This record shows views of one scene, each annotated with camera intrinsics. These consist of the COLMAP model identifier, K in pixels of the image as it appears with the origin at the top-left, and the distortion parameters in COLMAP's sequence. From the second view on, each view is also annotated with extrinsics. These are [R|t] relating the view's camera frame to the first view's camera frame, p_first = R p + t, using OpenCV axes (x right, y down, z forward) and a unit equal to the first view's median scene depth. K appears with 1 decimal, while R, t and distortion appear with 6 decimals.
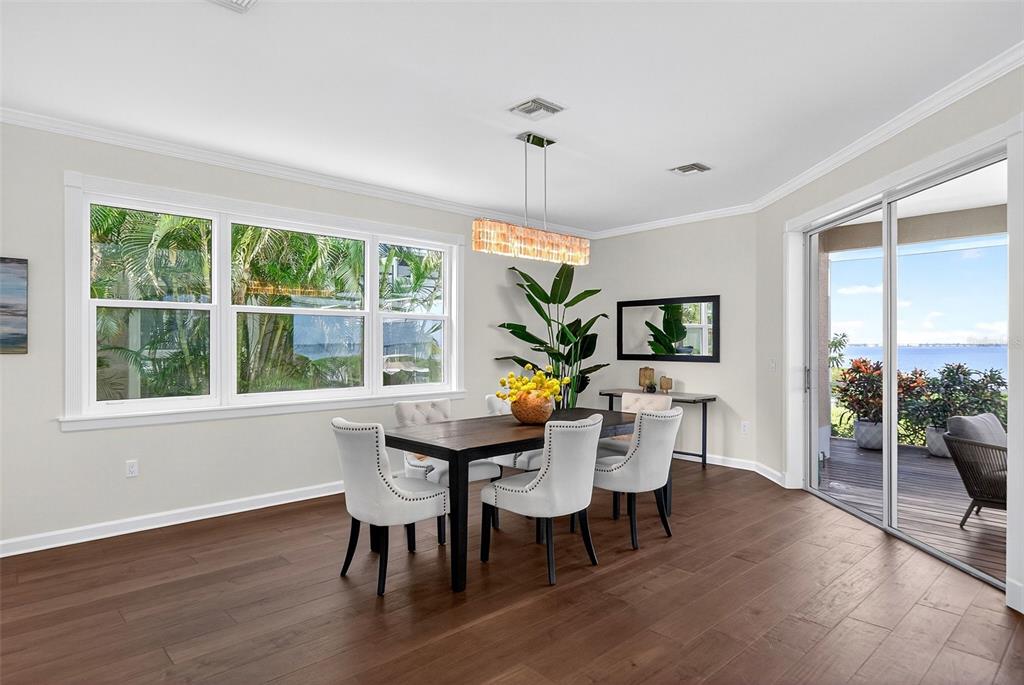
lens RADIAL K [[591.6, 0, 512.0], [0, 591.6, 342.5], [0, 0, 1]] dist [-0.000636, 0.000340]
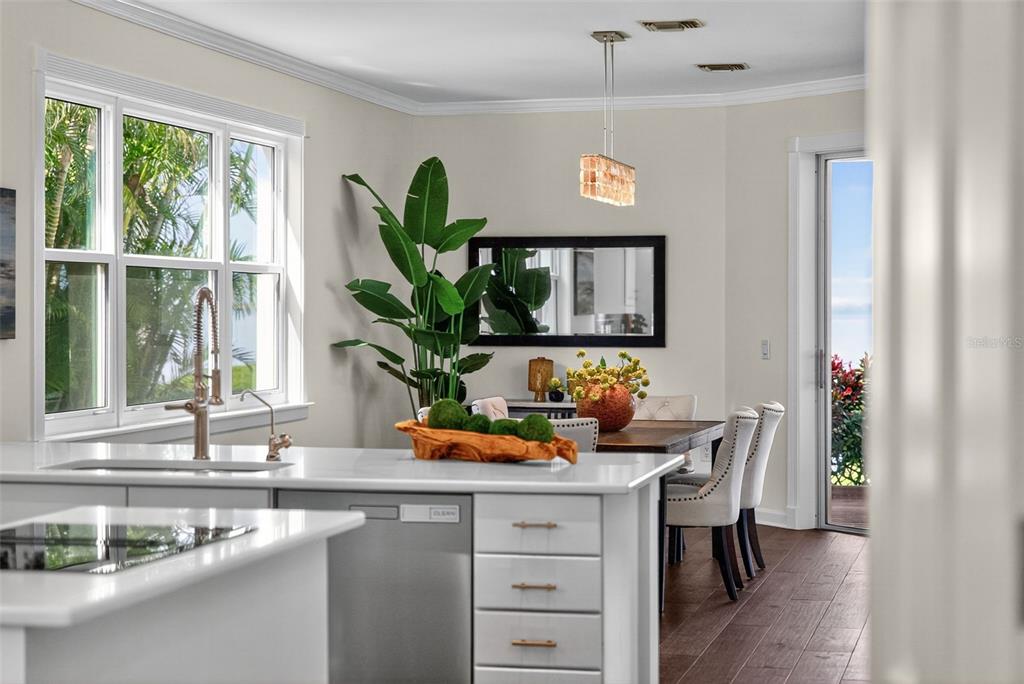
lens RADIAL K [[1954.9, 0, 512.0], [0, 1954.9, 342.0], [0, 0, 1]] dist [0.013412, 0.005389]
pose [[0.845461, -0.007918, 0.533978, -0.861983], [-0.005080, 0.999726, 0.022868, -0.016456], [-0.534012, -0.022046, 0.845189, -0.615010]]
